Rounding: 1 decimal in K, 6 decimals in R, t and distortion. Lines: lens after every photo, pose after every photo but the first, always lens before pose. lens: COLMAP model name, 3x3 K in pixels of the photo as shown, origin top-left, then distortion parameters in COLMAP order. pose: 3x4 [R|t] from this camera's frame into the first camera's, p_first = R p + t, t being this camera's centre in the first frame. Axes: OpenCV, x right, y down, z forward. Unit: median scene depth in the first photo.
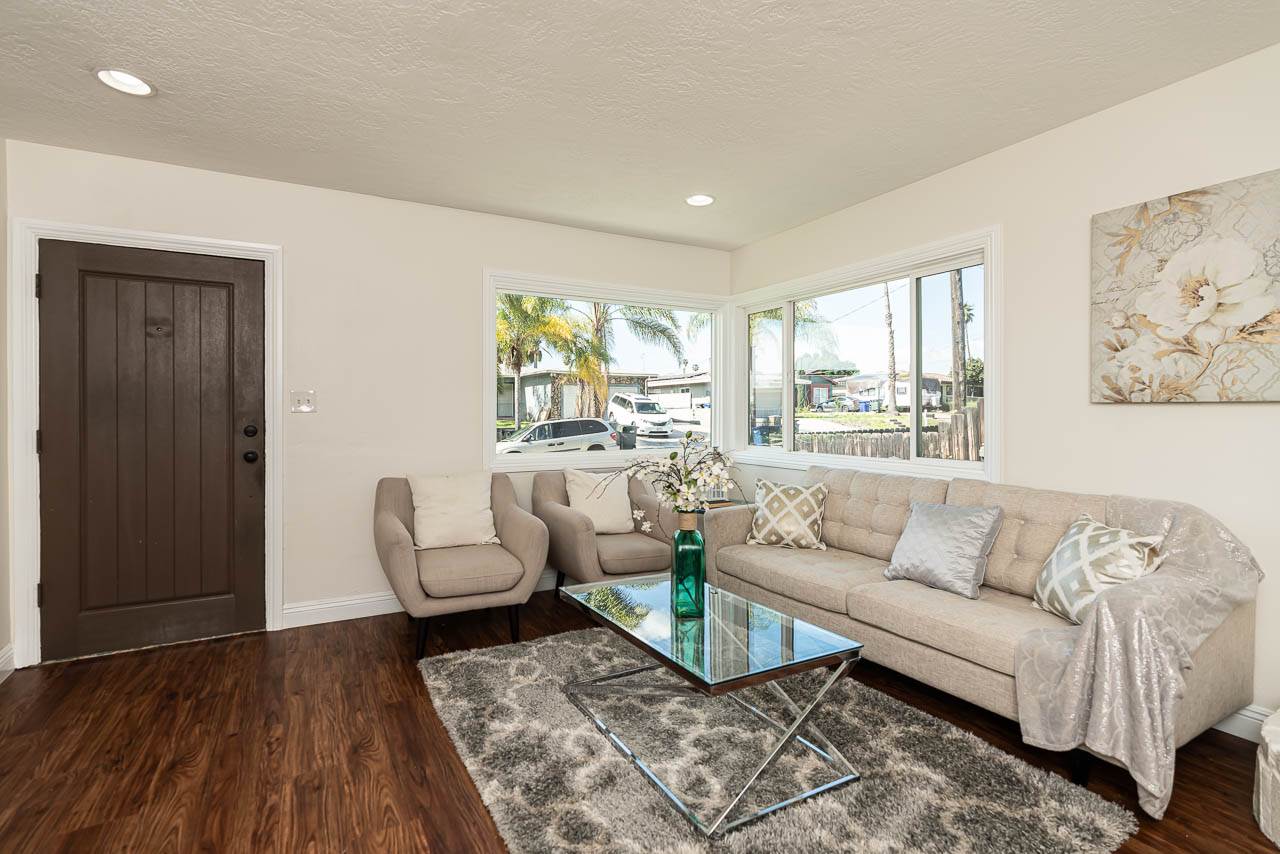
lens RADIAL K [[618.6, 0, 640.7], [0, 618.6, 421.8], [0, 0, 1]] dist [-0.001270, 0.000111]
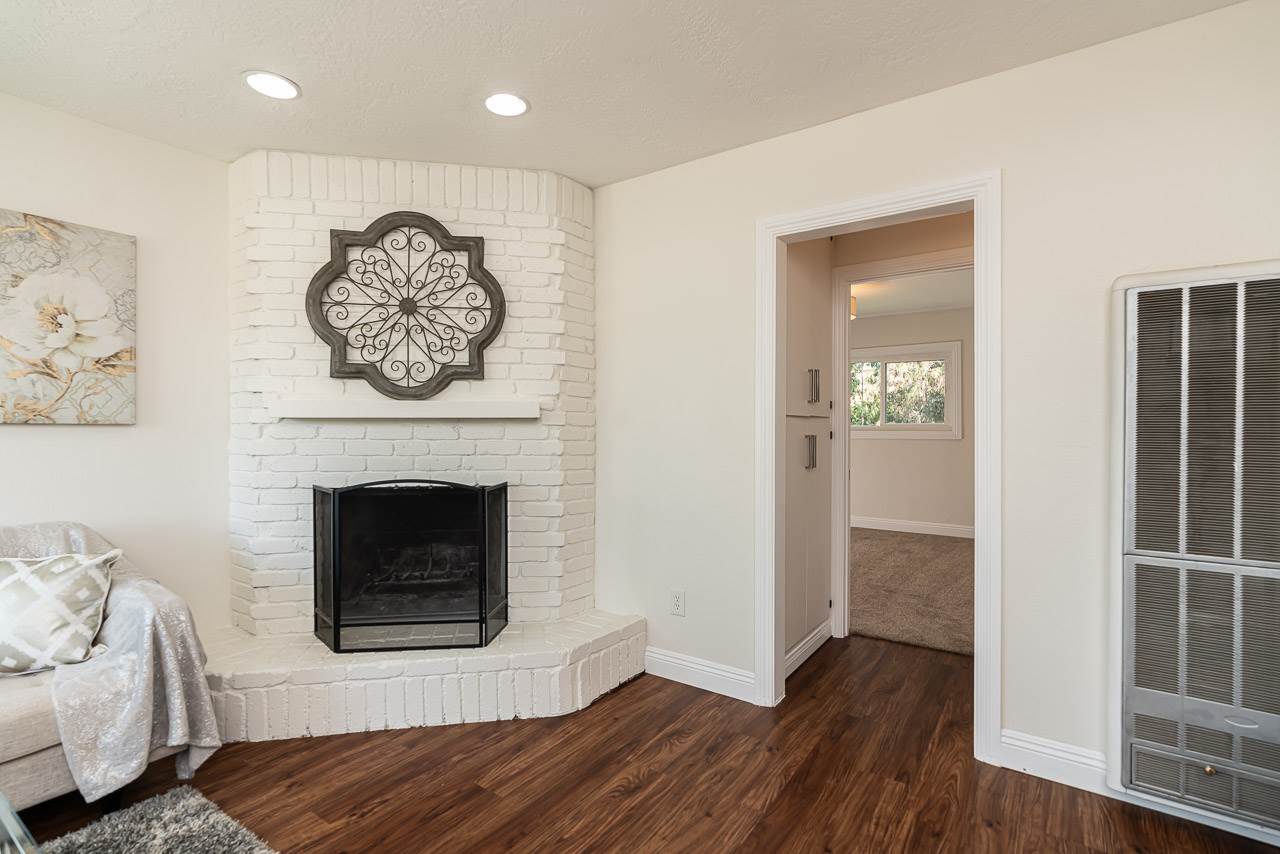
lens RADIAL K [[618.6, 0, 637.8], [0, 618.6, 425.8], [0, 0, 1]] dist [-0.001270, 0.000111]
pose [[-0.455114, -0.009577, 0.890381, -0.488724], [0.001987, 0.999929, 0.011771, -0.040016], [-0.890431, 0.007126, -0.455063, 0.616536]]
